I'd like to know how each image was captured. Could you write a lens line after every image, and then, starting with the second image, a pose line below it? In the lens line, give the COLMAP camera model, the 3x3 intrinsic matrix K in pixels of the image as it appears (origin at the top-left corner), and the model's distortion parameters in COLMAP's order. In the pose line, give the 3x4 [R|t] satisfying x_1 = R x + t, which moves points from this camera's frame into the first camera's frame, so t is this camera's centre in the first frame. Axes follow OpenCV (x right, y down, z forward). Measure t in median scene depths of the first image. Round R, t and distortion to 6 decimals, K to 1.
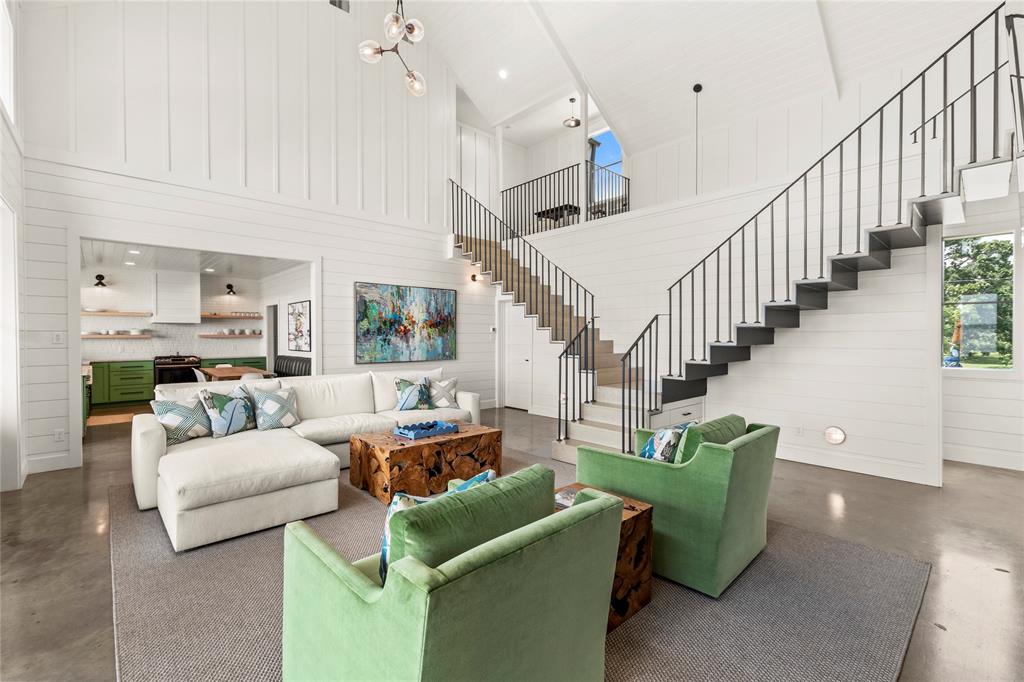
lens RADIAL K [[450.3, 0, 507.9], [0, 450.3, 339.3], [0, 0, 1]] dist [0.019688, 0.000414]
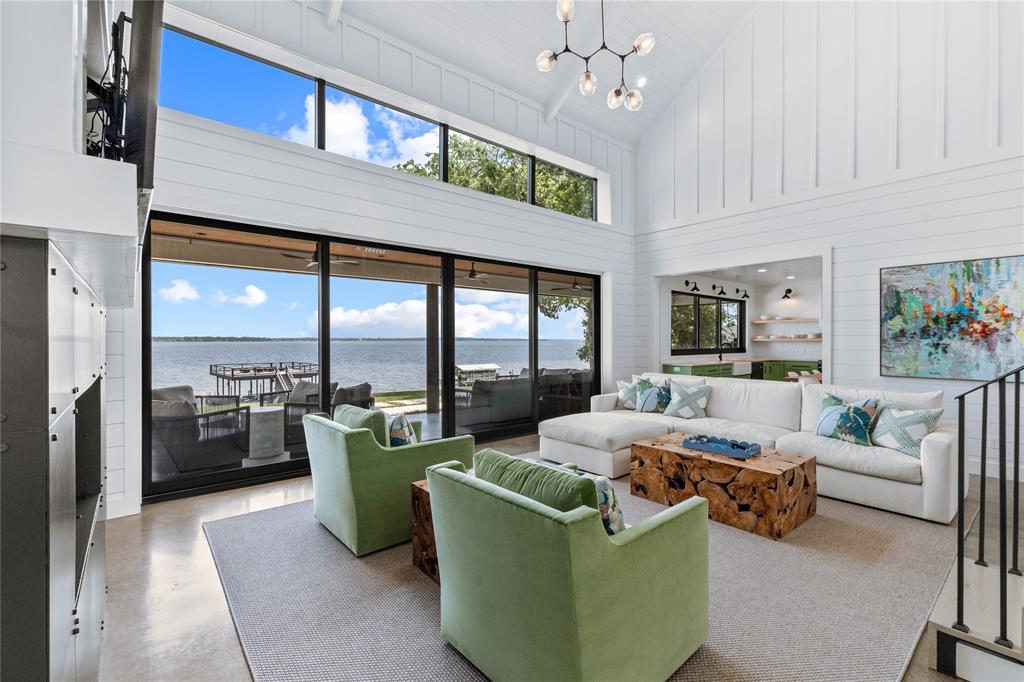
lens RADIAL K [[450.3, 0, 510.0], [0, 450.3, 340.6], [0, 0, 1]] dist [0.019688, 0.000414]
pose [[-0.033677, 0.003817, -0.999425, 0.445592], [-0.009508, 0.999946, 0.004140, -0.002300], [0.999388, 0.009642, -0.033639, 0.389076]]
